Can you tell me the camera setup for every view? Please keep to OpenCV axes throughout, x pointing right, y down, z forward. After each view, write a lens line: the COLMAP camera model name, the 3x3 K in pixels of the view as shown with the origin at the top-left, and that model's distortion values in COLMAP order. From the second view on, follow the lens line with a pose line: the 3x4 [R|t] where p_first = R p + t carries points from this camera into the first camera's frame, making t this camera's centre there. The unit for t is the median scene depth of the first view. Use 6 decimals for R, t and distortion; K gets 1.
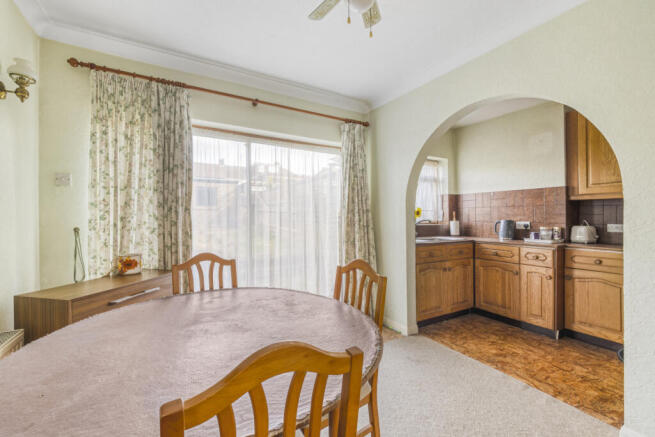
lens RADIAL K [[281.5, 0, 327.5], [0, 281.5, 218.5], [0, 0, 1]] dist [0.035254, 0.000054]
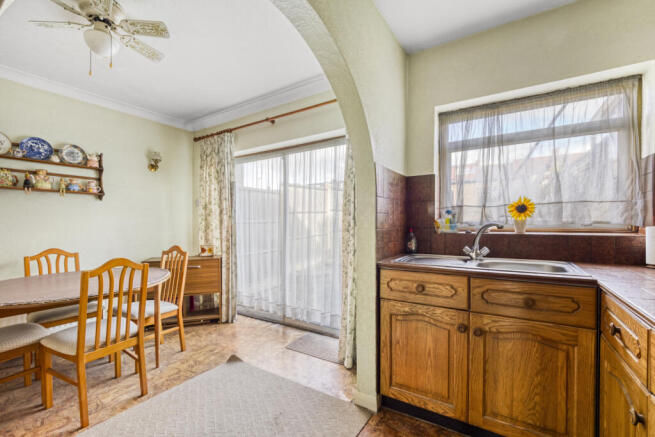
lens RADIAL K [[281.5, 0, 327.5], [0, 281.5, 218.5], [0, 0, 1]] dist [0.035254, 0.000054]
pose [[0.480755, -0.004748, -0.876842, 0.844472], [0.026766, 0.999599, 0.009262, -0.023362], [0.876446, -0.027922, 0.480689, 0.646886]]
